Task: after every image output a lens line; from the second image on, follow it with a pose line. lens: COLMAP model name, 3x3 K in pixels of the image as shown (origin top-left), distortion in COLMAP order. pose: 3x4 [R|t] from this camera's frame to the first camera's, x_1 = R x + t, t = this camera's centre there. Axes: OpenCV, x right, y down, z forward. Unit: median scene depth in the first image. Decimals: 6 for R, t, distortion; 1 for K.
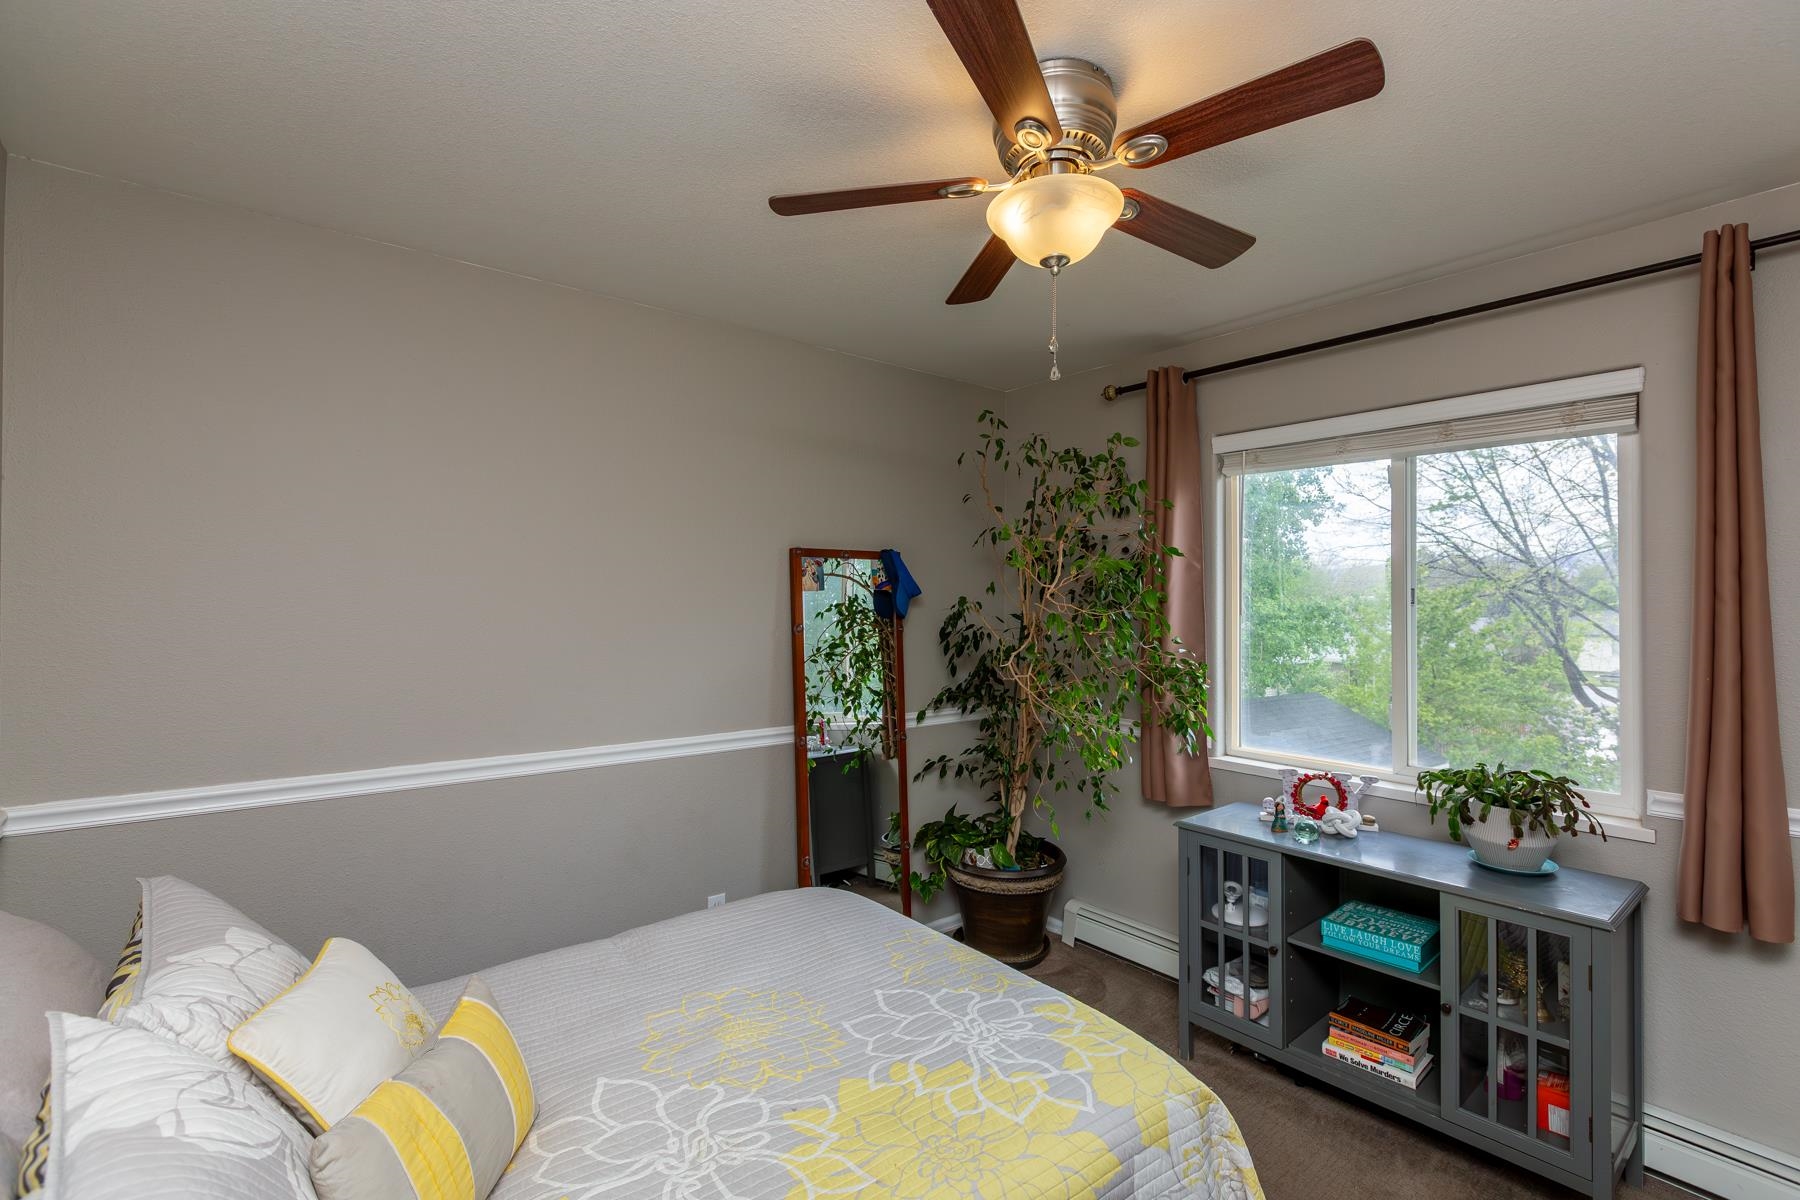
lens RADIAL K [[811.6, 0, 904.7], [0, 811.6, 592.1], [0, 0, 1]] dist [0.000365, -0.000841]
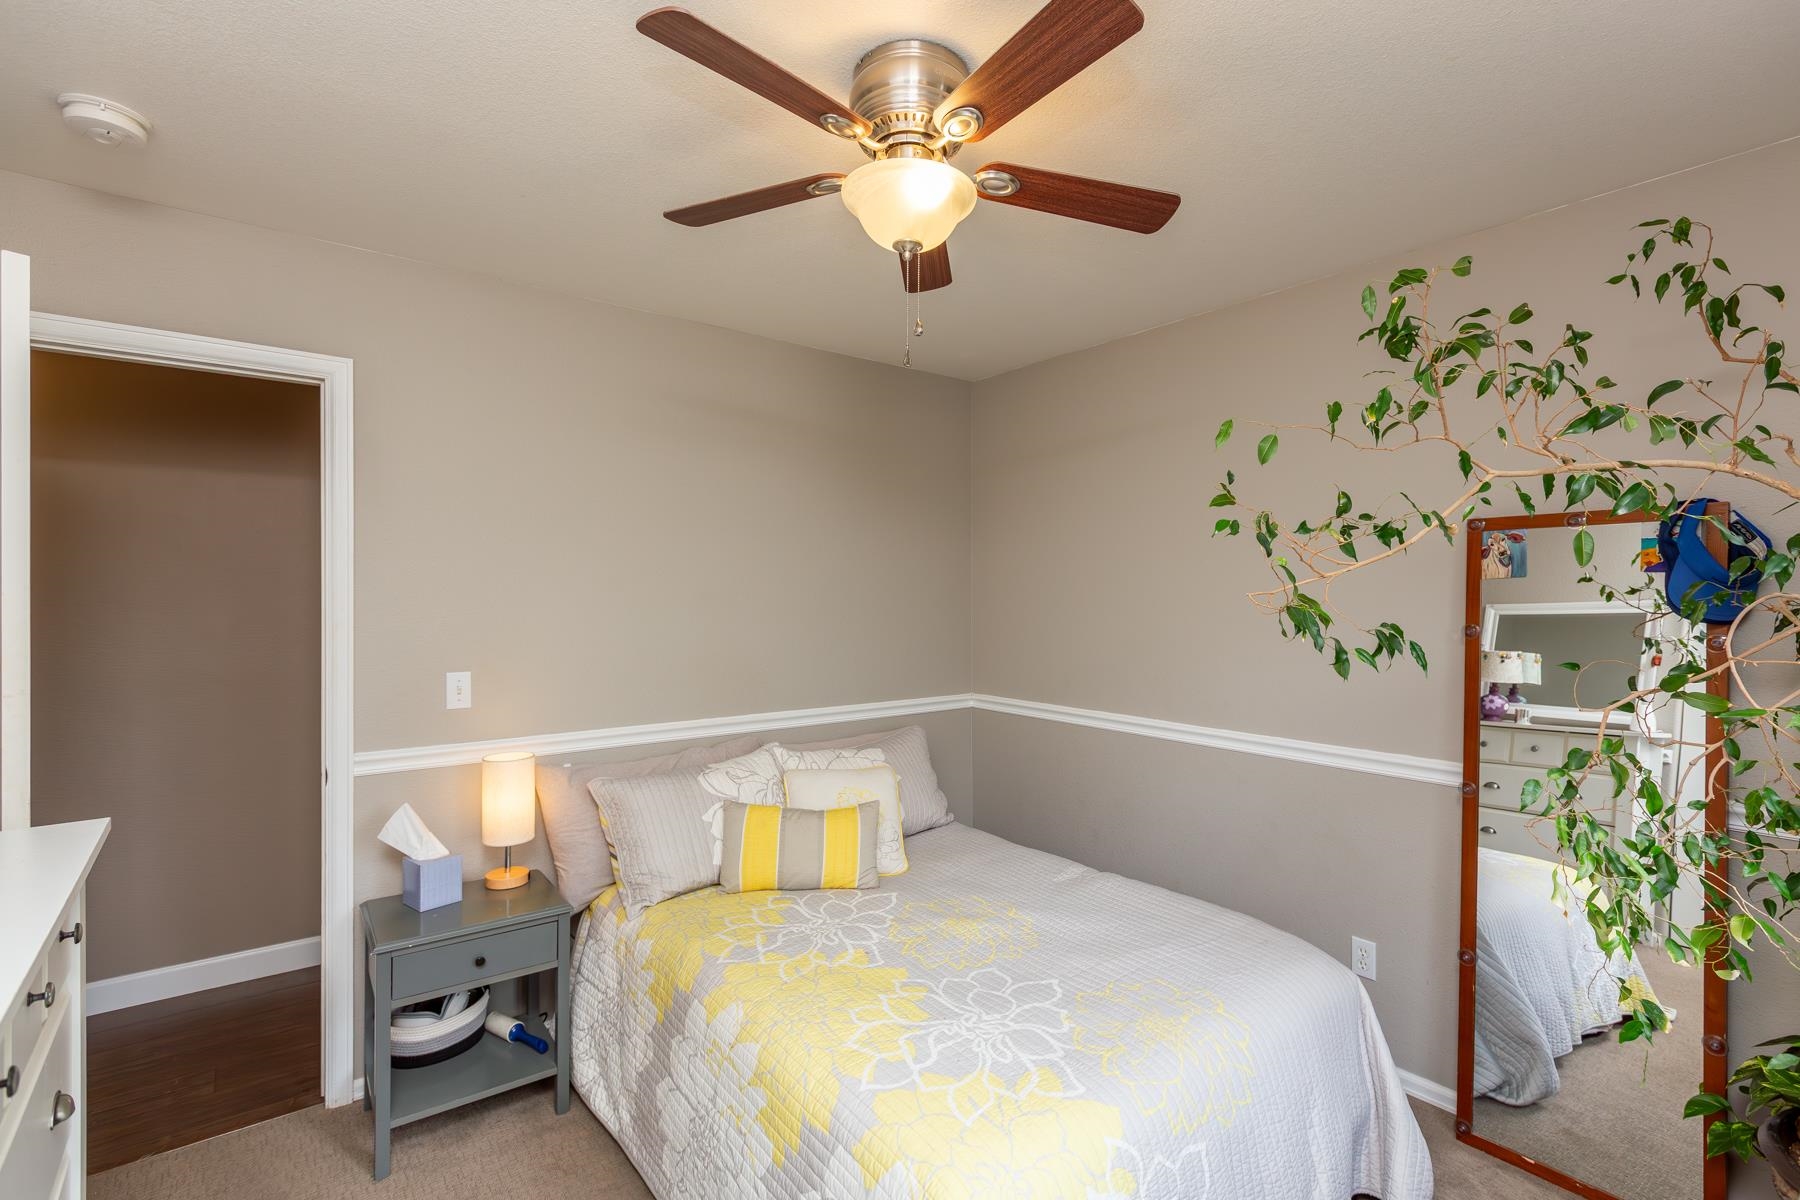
lens RADIAL K [[811.6, 0, 904.7], [0, 811.6, 592.1], [0, 0, 1]] dist [0.000365, -0.000841]
pose [[-0.000664, 0.000524, -1.000000, 1.040491], [0.012811, 0.999918, 0.000516, 0.006165], [0.999918, -0.012811, -0.000671, 0.873619]]
